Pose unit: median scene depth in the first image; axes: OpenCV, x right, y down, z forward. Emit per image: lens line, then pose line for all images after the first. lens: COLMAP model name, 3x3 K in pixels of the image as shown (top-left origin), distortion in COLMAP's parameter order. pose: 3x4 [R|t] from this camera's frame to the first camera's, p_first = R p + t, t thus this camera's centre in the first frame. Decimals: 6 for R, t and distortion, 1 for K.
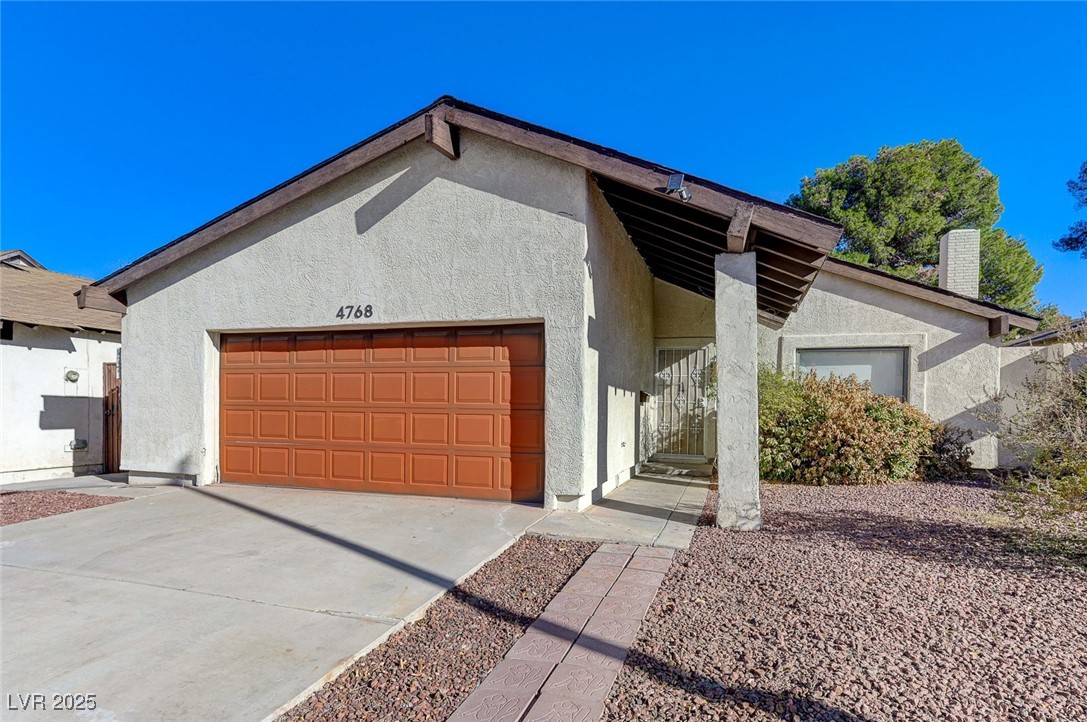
lens RADIAL K [[572.3, 0, 549.4], [0, 572.3, 406.9], [0, 0, 1]] dist [0.007125, 0.000873]
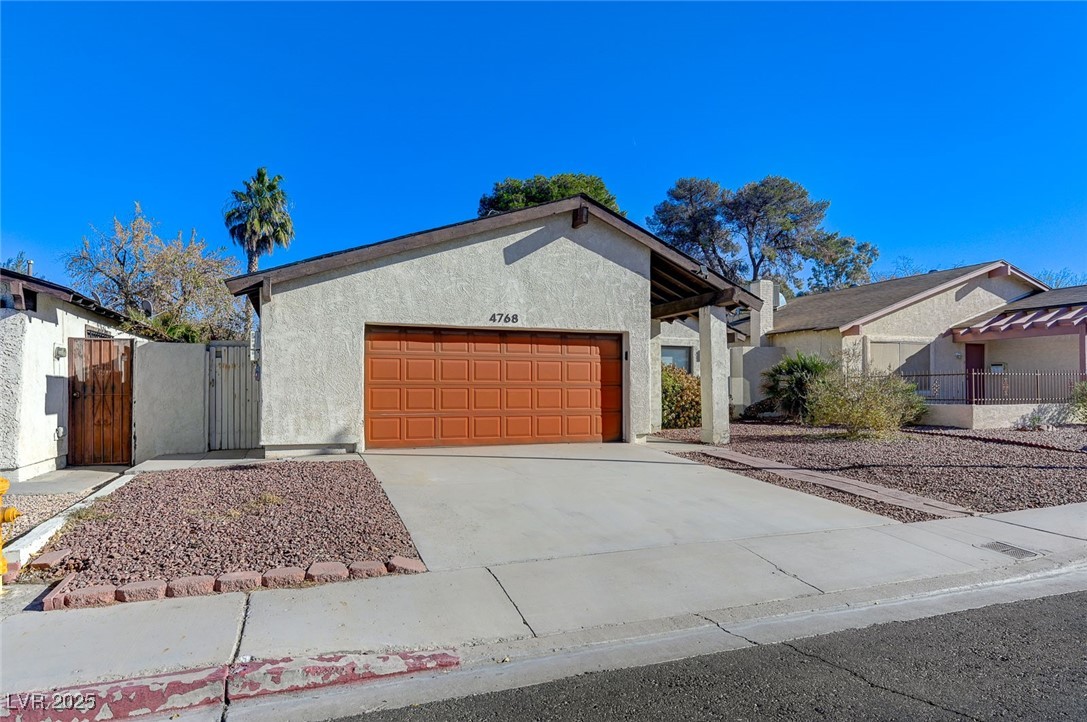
lens RADIAL K [[669.4, 0, 543.5], [0, 669.4, 361.0], [0, 0, 1]] dist [0.002490, -0.000054]
pose [[0.781649, 0.013868, 0.623565, -1.132770], [0.008294, 0.999433, -0.032624, -0.003212], [-0.623664, 0.030672, 0.781091, -0.314759]]
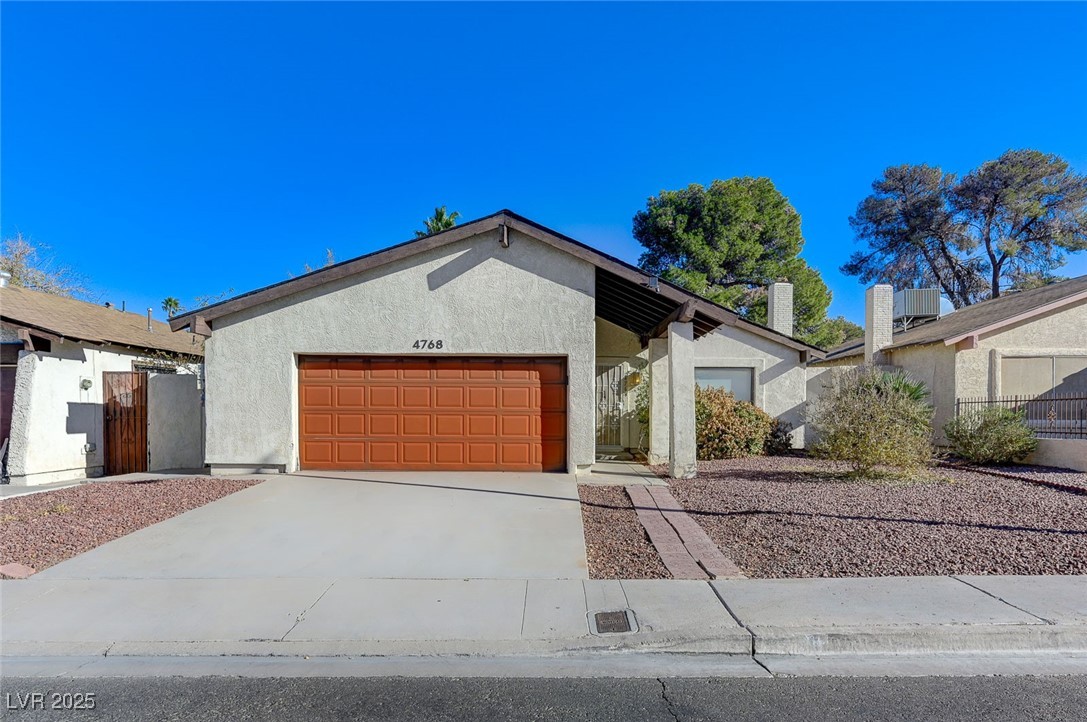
lens RADIAL K [[681.8, 0, 542.7], [0, 681.8, 404.5], [0, 0, 1]] dist [0.001724, 0.000604]
pose [[0.954626, -0.004002, 0.297780, -0.498788], [0.005972, 0.999966, -0.005706, -0.004091], [-0.297747, 0.007226, 0.954617, -0.613425]]
